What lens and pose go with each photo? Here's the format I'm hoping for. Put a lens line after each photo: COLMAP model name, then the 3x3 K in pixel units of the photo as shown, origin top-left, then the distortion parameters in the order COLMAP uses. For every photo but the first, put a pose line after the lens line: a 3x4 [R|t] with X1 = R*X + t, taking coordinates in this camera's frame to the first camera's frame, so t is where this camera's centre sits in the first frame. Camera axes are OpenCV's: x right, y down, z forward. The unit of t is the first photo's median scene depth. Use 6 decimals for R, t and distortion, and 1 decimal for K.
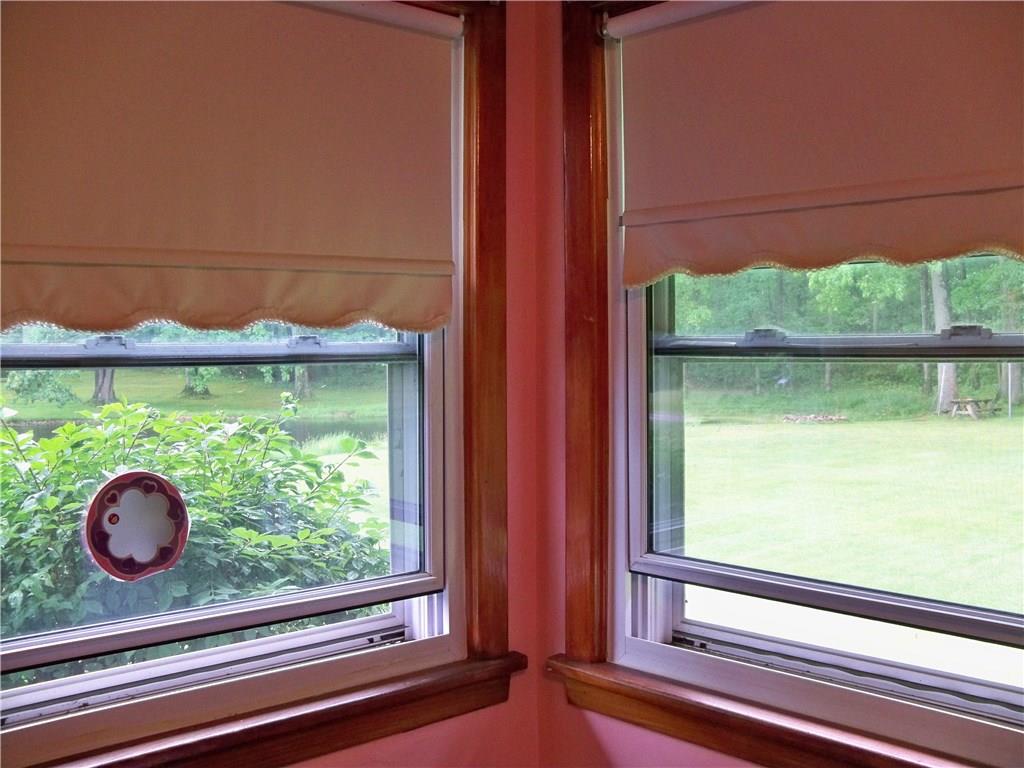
lens RADIAL K [[1028.0, 0, 509.9], [0, 1028.0, 382.9], [0, 0, 1]] dist [-0.204320, 0.000000]
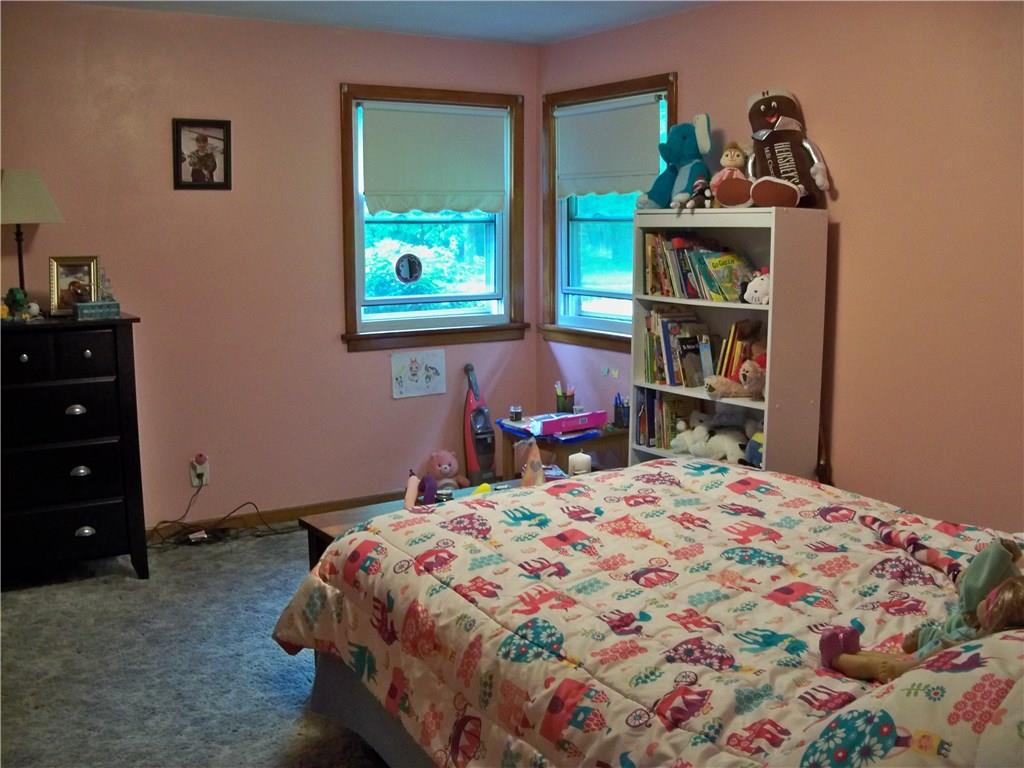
lens RADIAL K [[1028.0, 0, 512.9], [0, 1028.0, 383.3], [0, 0, 1]] dist [-0.204320, 0.000000]
pose [[0.988048, 0.023311, -0.152372, 0.442052], [-0.006008, 0.993571, 0.113050, 0.108301], [0.154028, -0.110784, 0.981836, -2.040391]]
